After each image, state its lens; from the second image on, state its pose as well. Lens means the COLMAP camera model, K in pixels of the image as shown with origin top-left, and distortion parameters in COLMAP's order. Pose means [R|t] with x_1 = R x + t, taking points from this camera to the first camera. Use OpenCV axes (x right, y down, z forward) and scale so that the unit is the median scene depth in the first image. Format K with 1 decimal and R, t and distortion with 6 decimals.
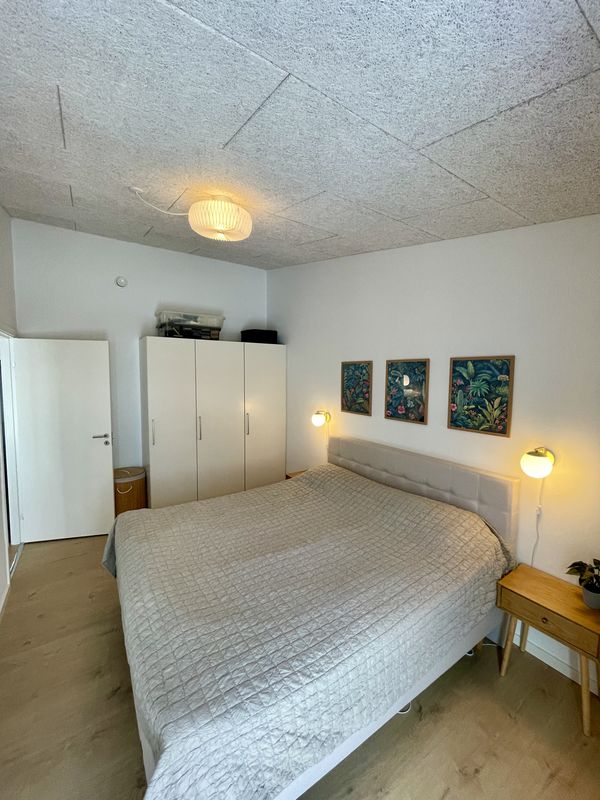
lens RADIAL K [[322.8, 0, 298.8], [0, 322.8, 398.0], [0, 0, 1]] dist [-0.002000, 0.001655]
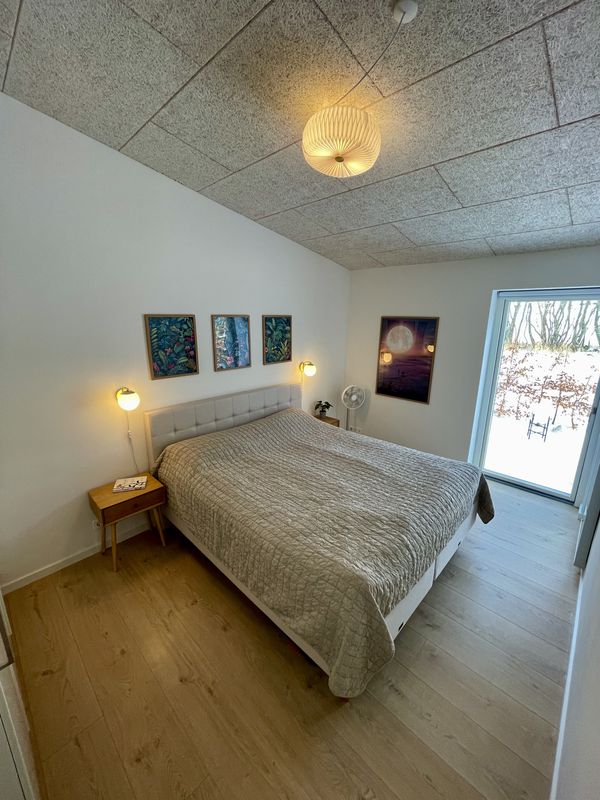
lens RADIAL K [[322.8, 0, 296.9], [0, 322.8, 401.3], [0, 0, 1]] dist [-0.002000, 0.001655]
pose [[-0.212559, -0.233119, 0.948933, -0.998256], [0.090229, 0.962293, 0.256613, -0.110613], [-0.972973, 0.140167, -0.183510, 1.163600]]
